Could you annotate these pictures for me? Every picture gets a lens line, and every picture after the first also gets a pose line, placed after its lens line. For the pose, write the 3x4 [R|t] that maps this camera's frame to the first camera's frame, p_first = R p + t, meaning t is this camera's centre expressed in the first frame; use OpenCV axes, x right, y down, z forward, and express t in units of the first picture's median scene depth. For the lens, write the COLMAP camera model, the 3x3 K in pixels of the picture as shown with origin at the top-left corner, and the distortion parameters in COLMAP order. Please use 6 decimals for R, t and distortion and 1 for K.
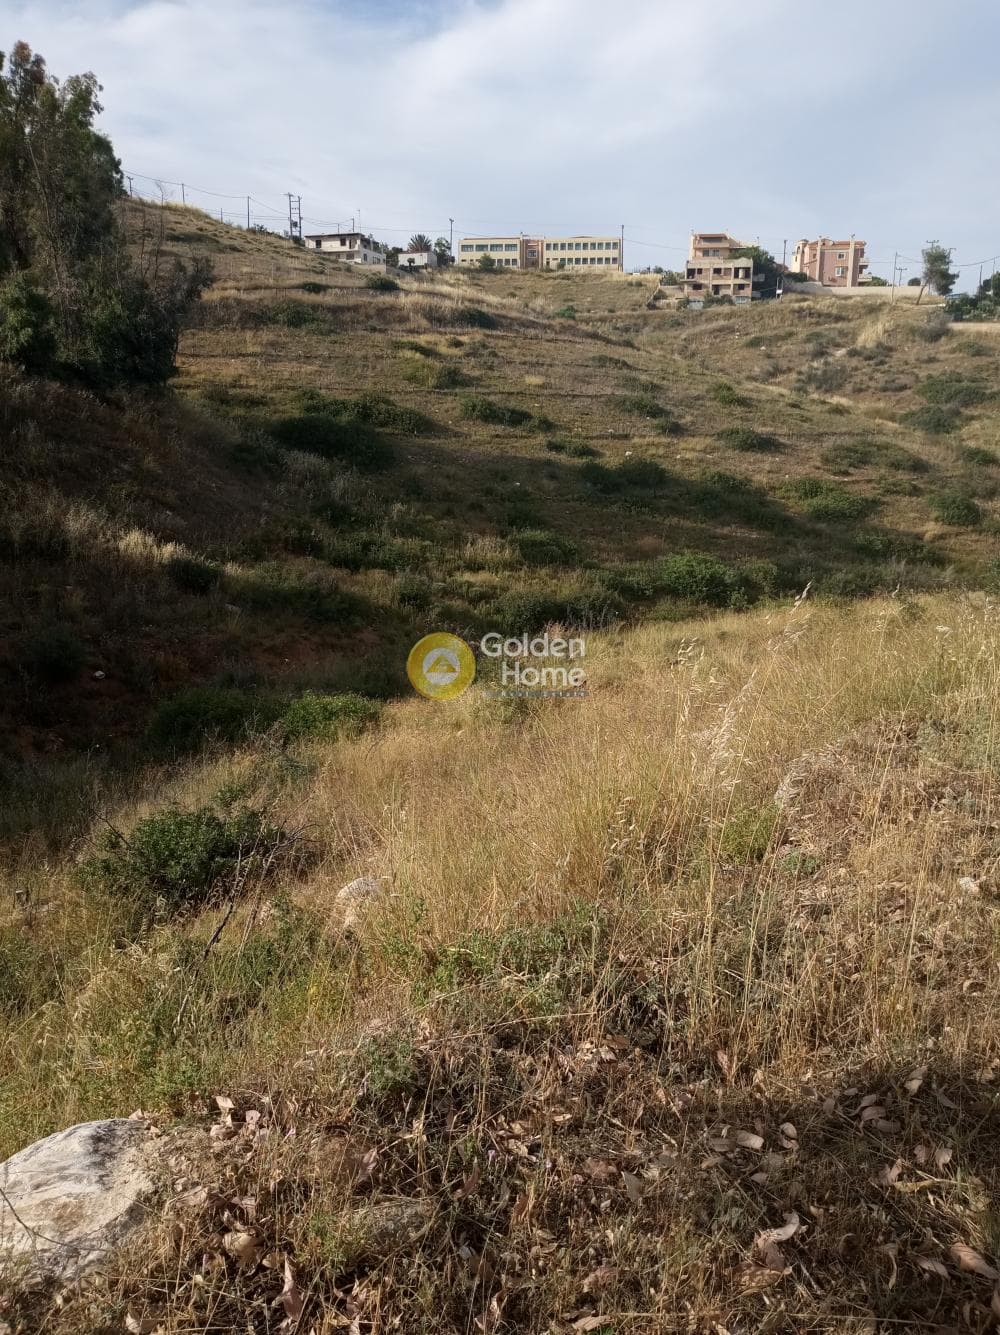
lens RADIAL K [[998.0, 0, 487.9], [0, 998.0, 659.5], [0, 0, 1]] dist [0.034958, -0.094404]
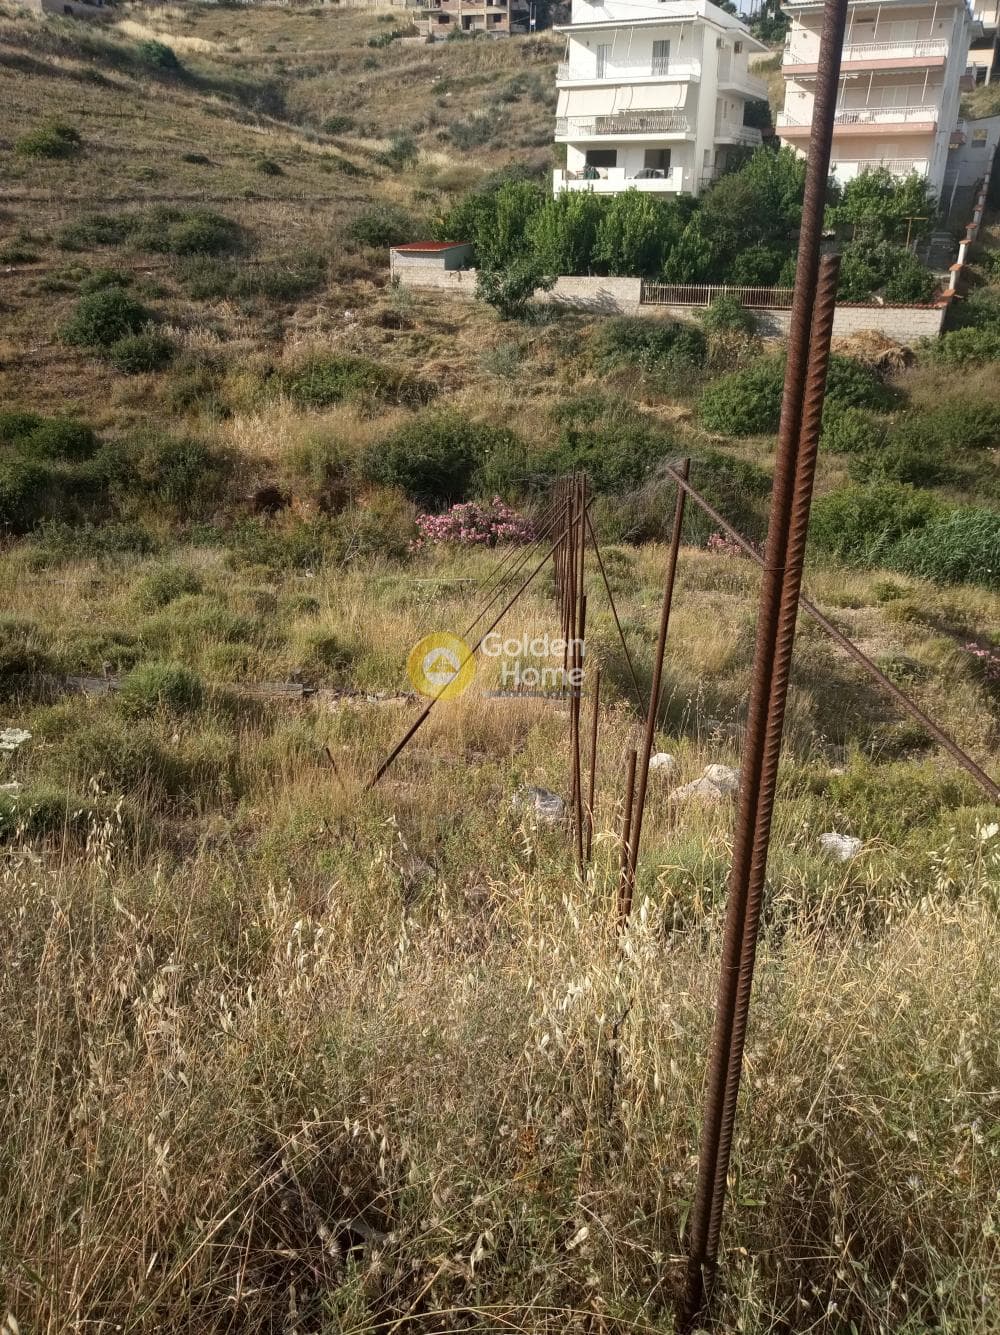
lens RADIAL K [[1000.3, 0, 500.0], [0, 1000.3, 667.5], [0, 0, 1]] dist [-0.014892, 0.001930]
pose [[0.999918, -0.003655, -0.012313, 0.332476], [0.005942, 0.981535, 0.191191, -0.026230], [0.011387, -0.191249, 0.981476, 0.172010]]
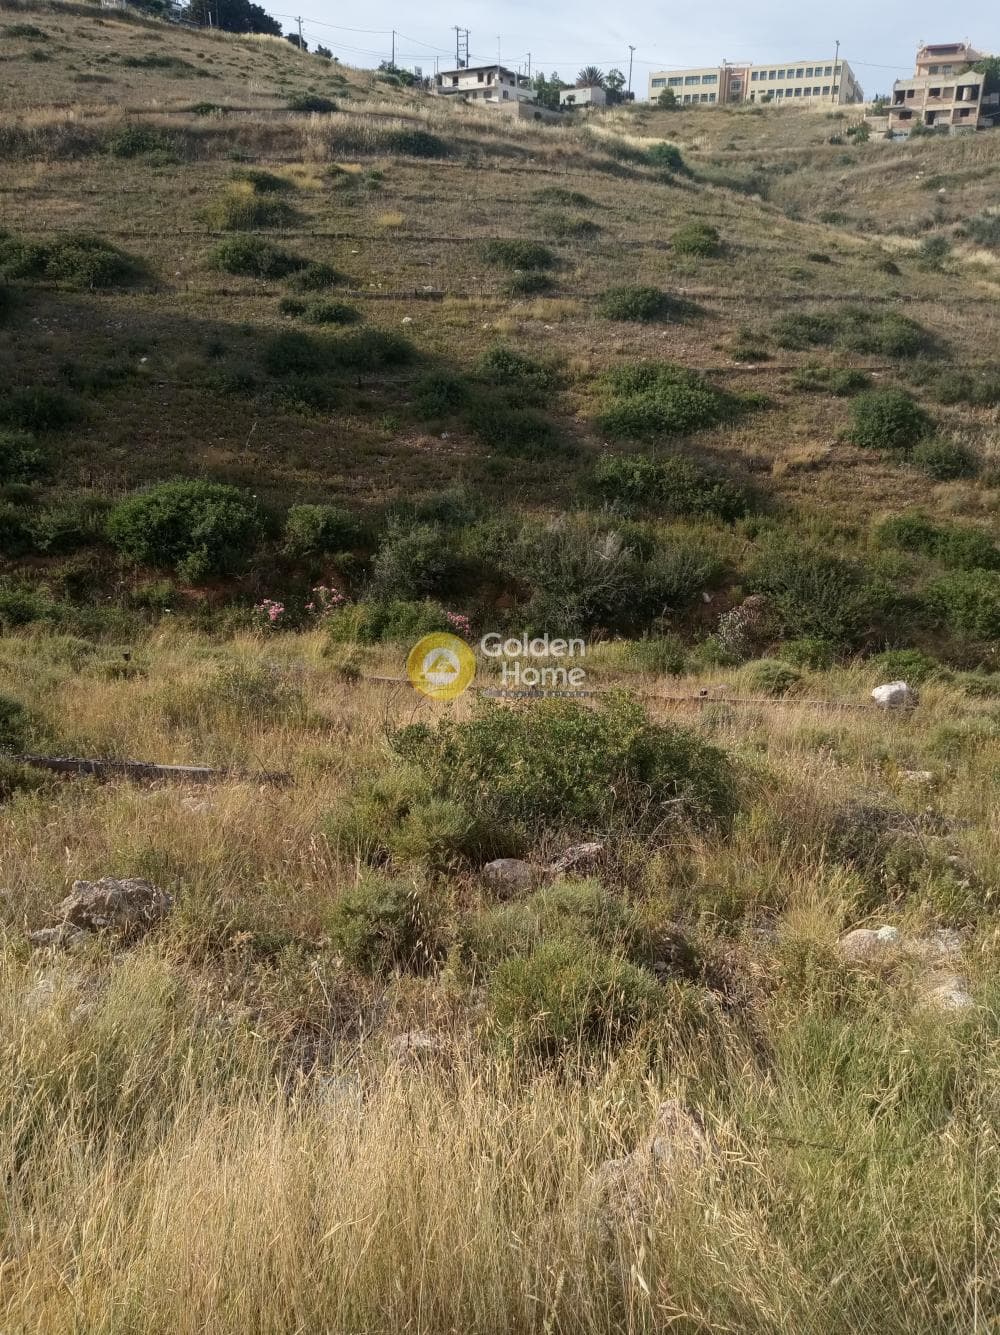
lens RADIAL K [[1000.3, 0, 500.0], [0, 1000.3, 667.5], [0, 0, 1]] dist [-0.014892, 0.001930]
pose [[0.959708, 0.101520, -0.262018, 0.193621], [-0.069171, 0.989114, 0.129881, -0.029727], [0.272351, -0.106524, 0.956283, 0.157316]]
